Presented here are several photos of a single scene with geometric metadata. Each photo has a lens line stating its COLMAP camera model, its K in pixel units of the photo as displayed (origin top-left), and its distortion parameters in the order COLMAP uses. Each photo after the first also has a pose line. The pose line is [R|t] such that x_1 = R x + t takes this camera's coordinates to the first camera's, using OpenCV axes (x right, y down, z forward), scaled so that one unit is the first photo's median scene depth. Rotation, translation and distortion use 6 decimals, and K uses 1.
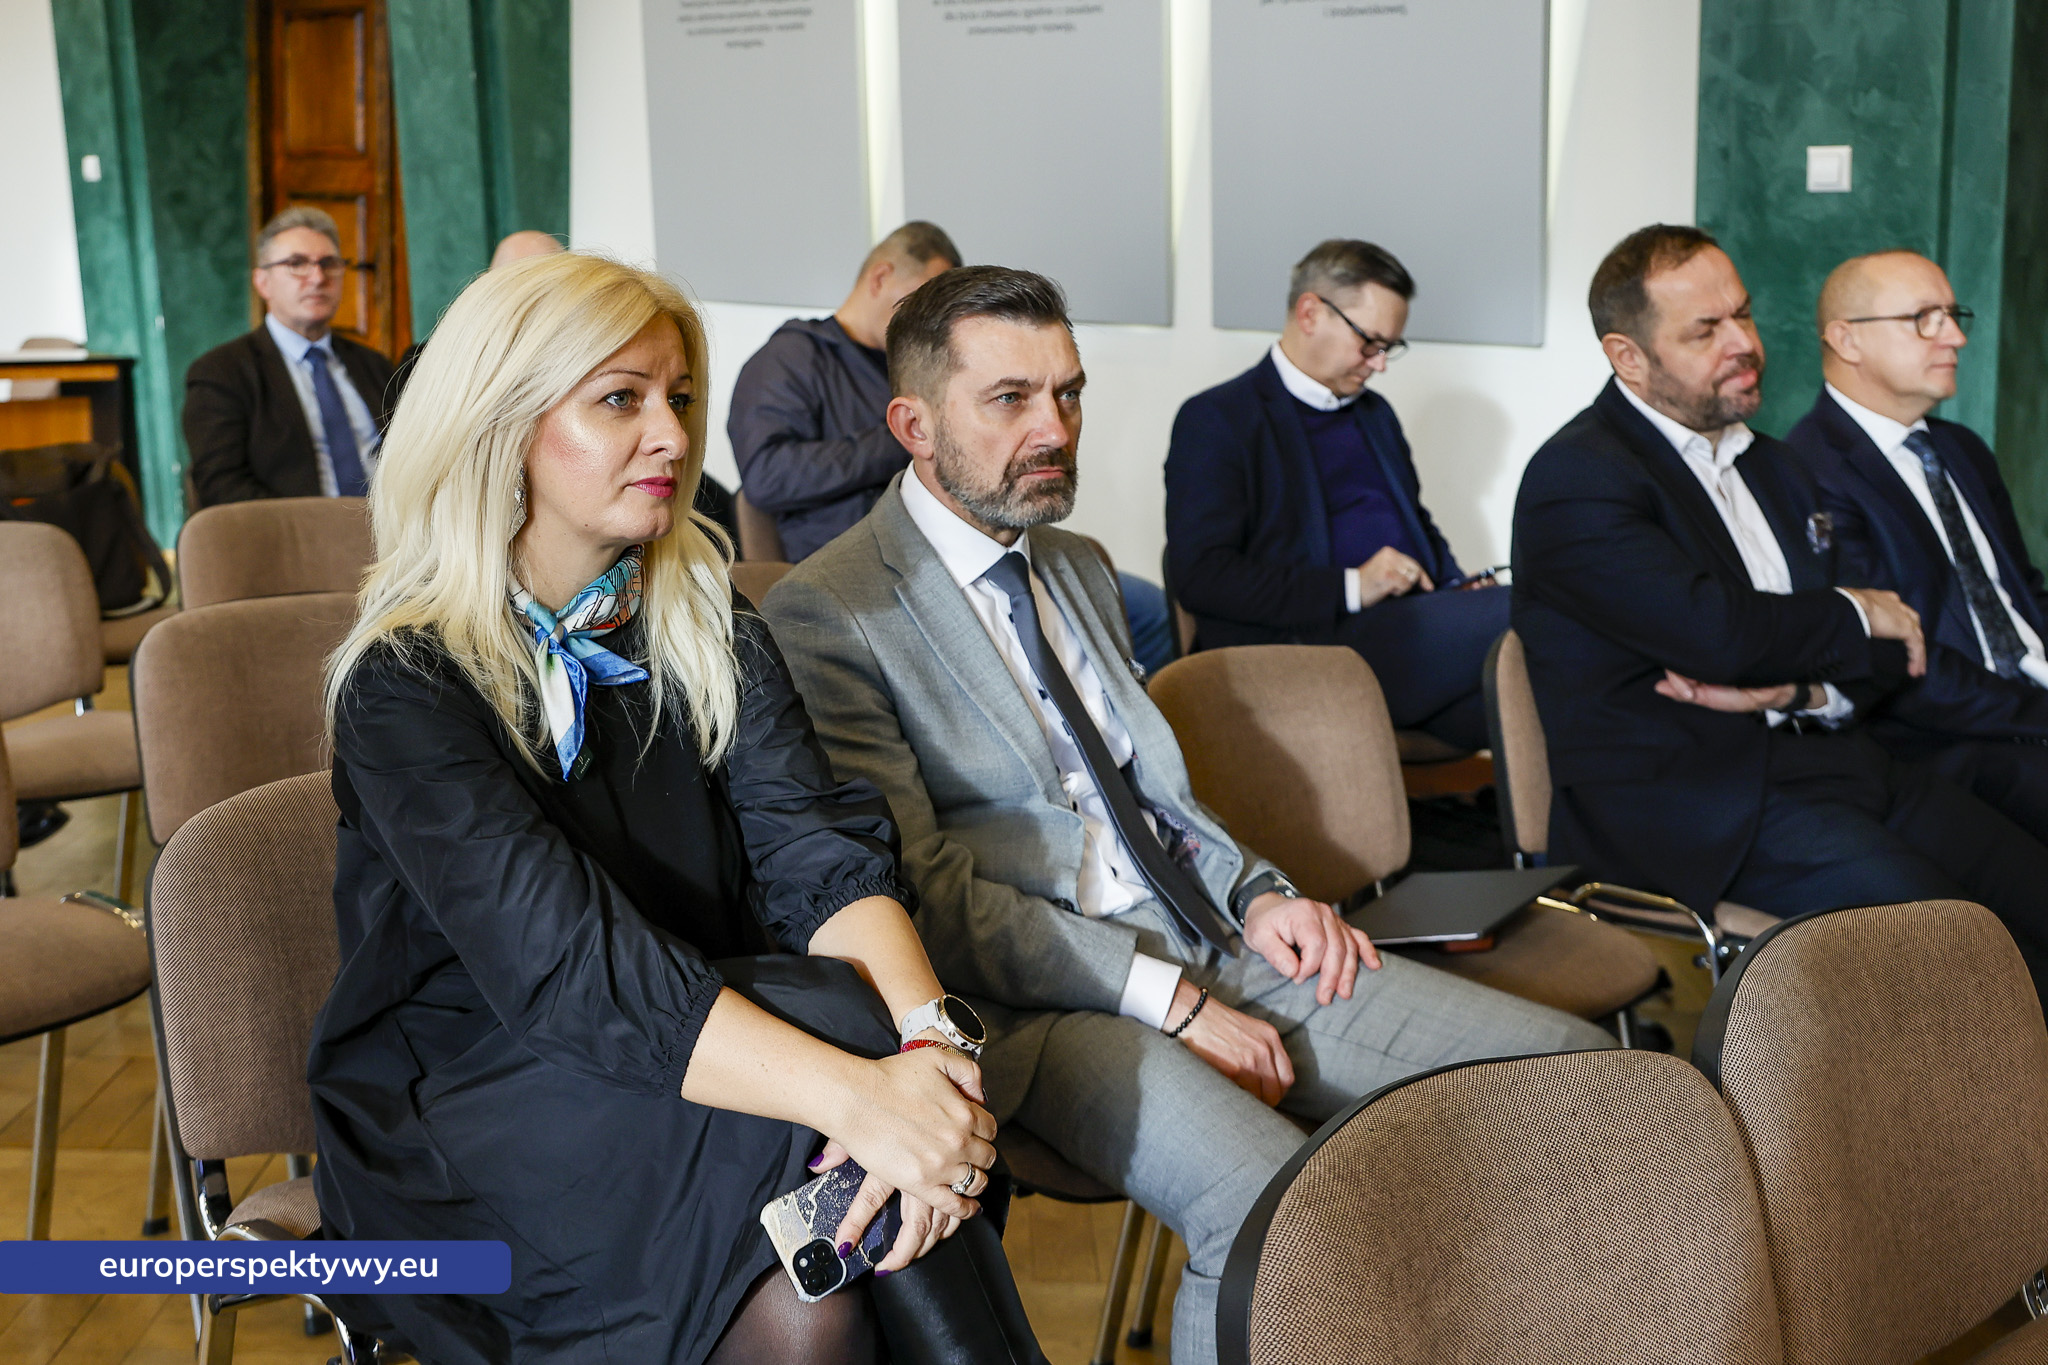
lens RADIAL K [[2456.1, 0, 931.4], [0, 2456.1, 679.7], [0, 0, 1]] dist [-0.010259, -0.018248]
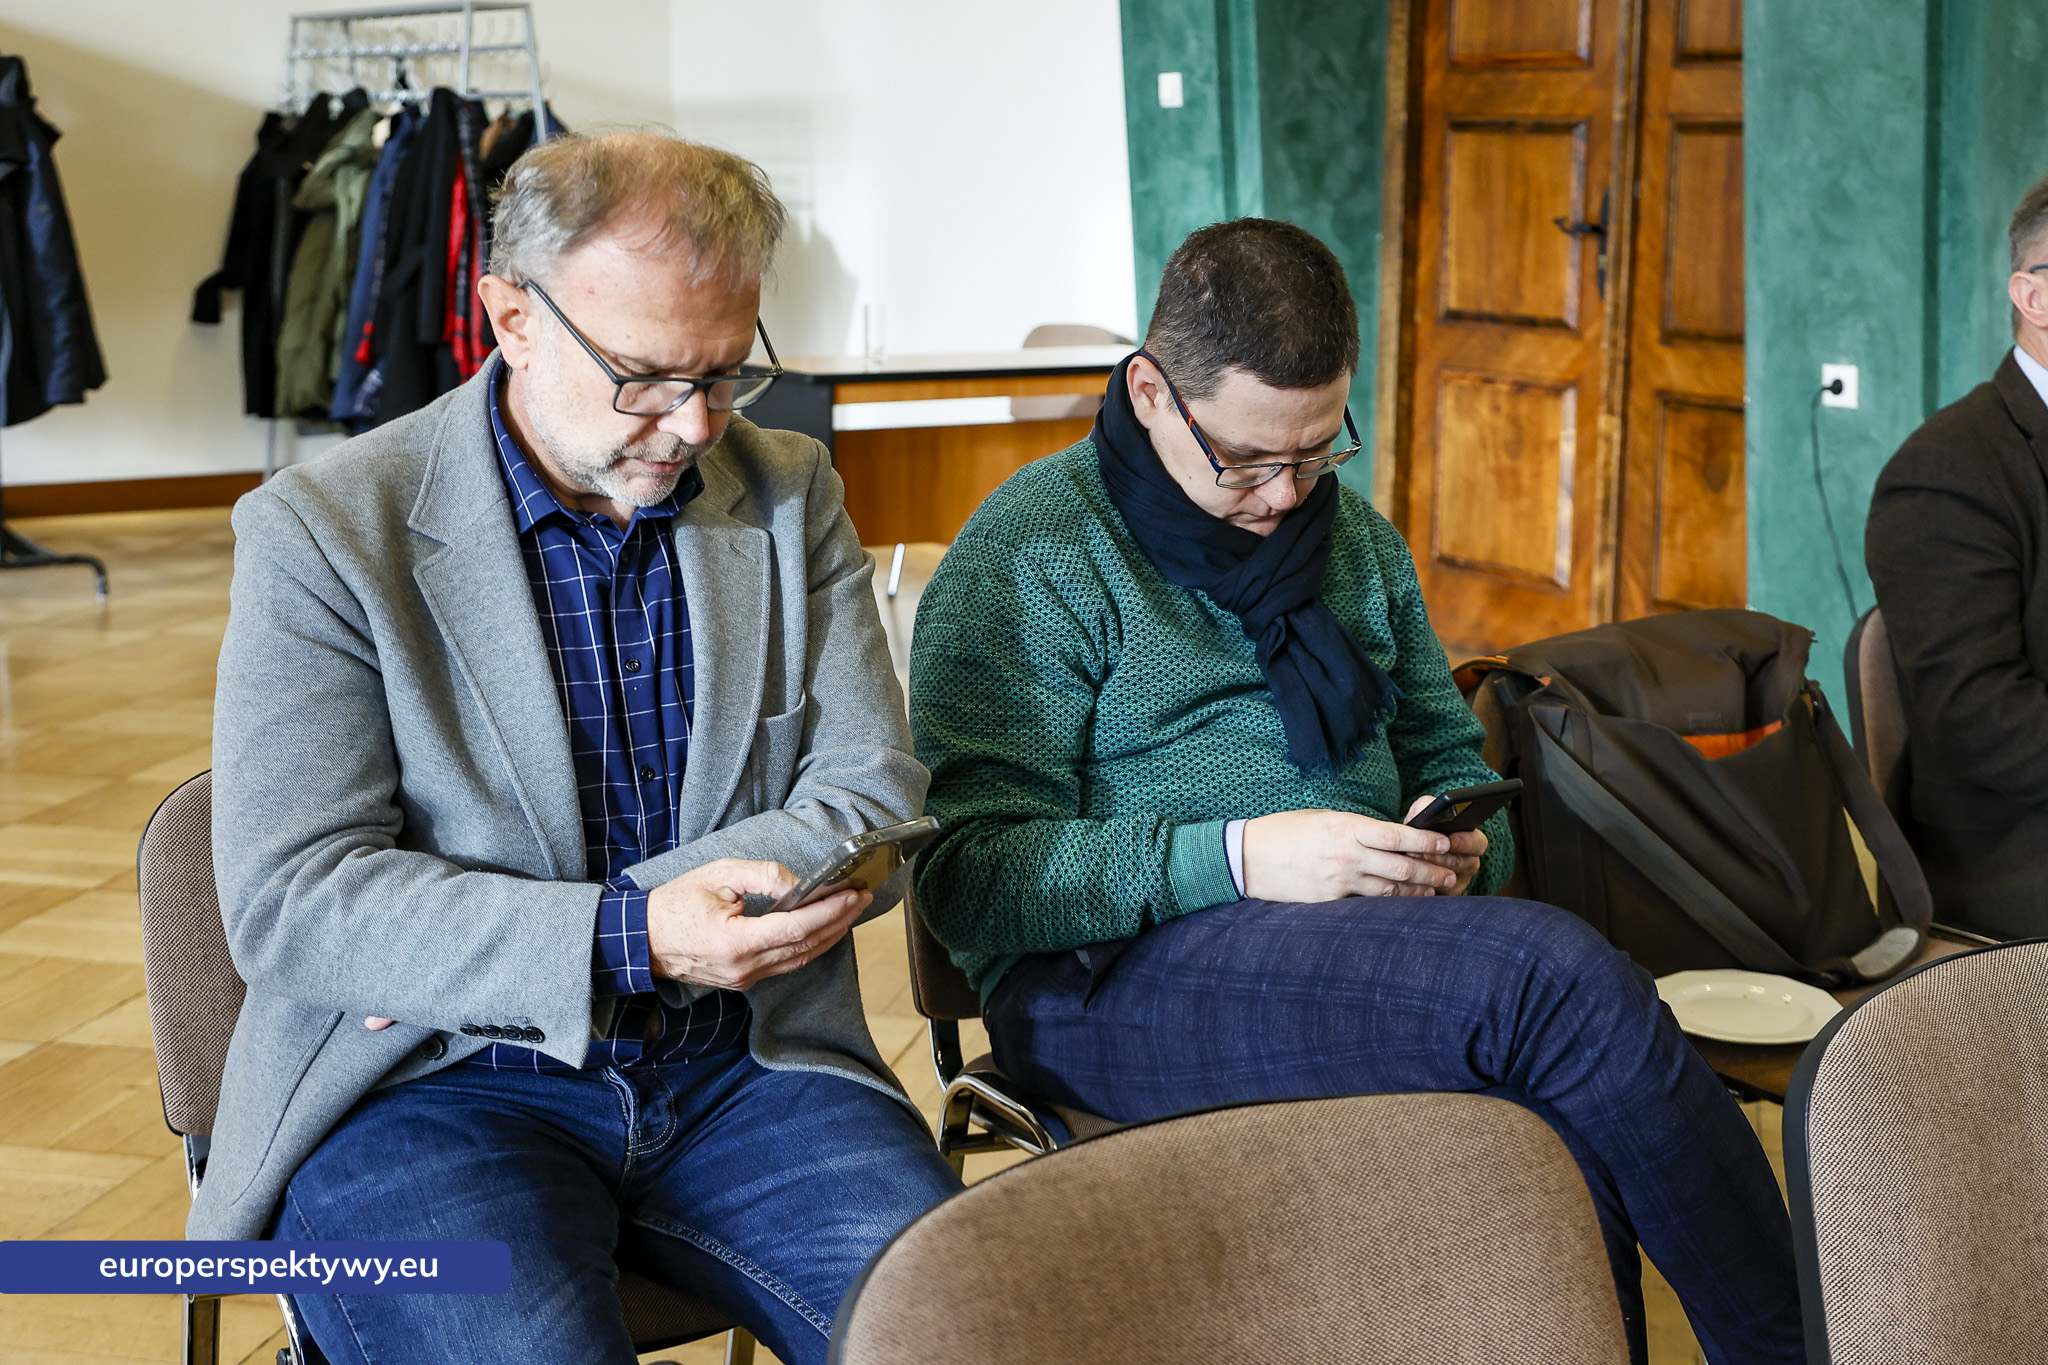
lens RADIAL K [[2647.2, 0, 1024.0], [0, 2647.2, 682.5], [0, 0, 1]] dist [0.098476, -0.591242]
pose [[0.976793, 0.027750, -0.212382, -0.221443], [-0.024338, 0.999530, 0.018662, -0.052607], [0.212799, -0.013060, 0.977009, 0.247162]]
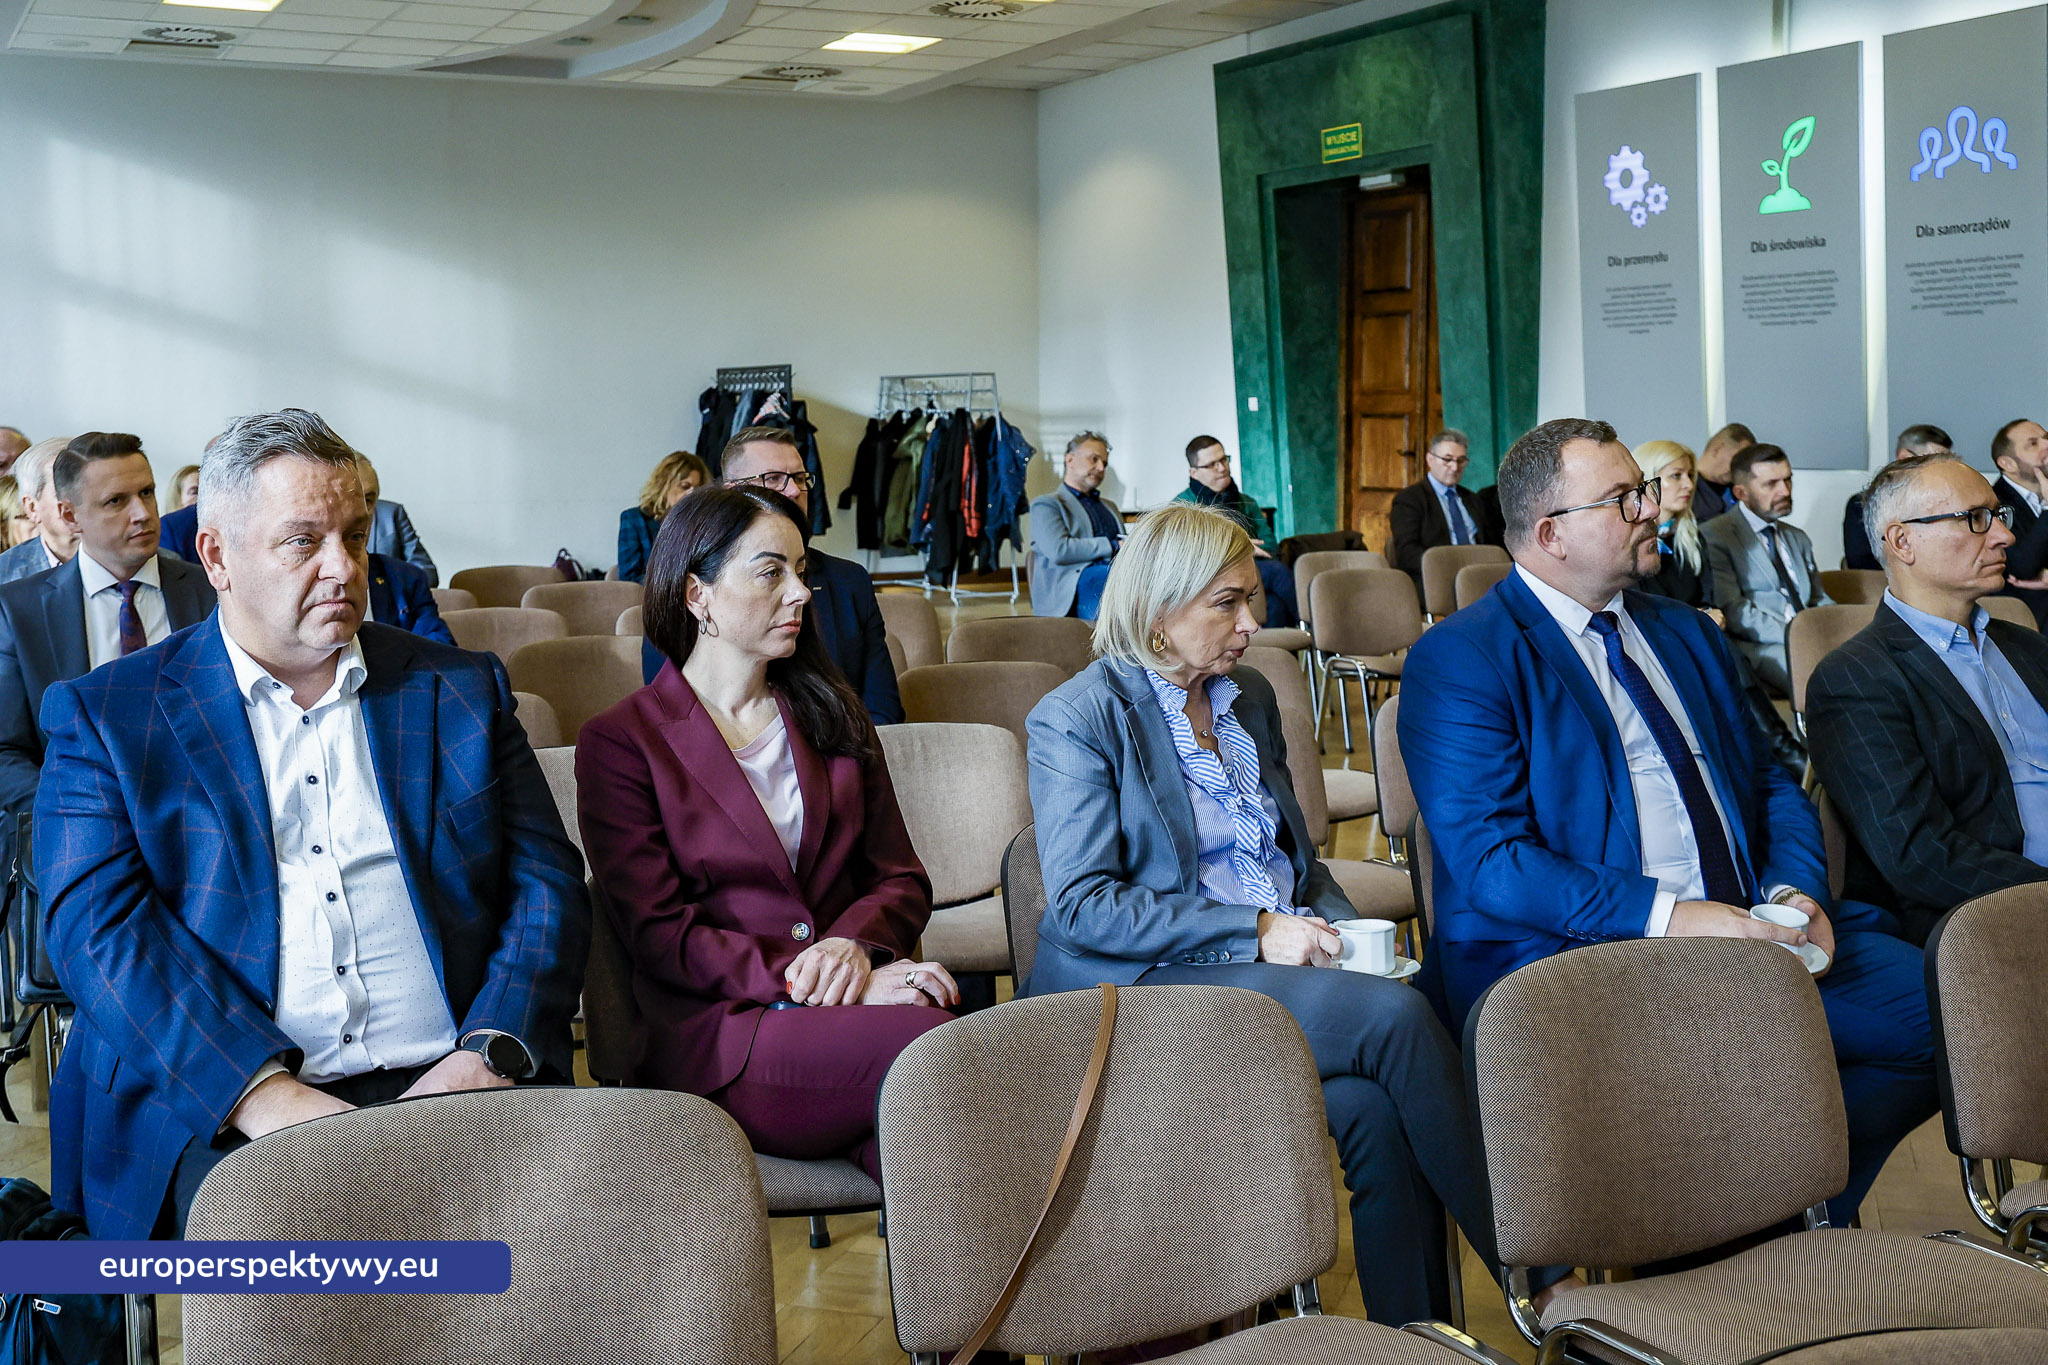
lens RADIAL K [[2314.8, 0, 1024.0], [0, 2314.8, 682.5], [0, 0, 1]] dist [-0.017776, -0.019958]
pose [[0.955829, -0.002467, -0.293913, -0.004745], [-0.017606, 0.997689, -0.065631, 0.112055], [0.293396, 0.067907, 0.953576, -0.669390]]
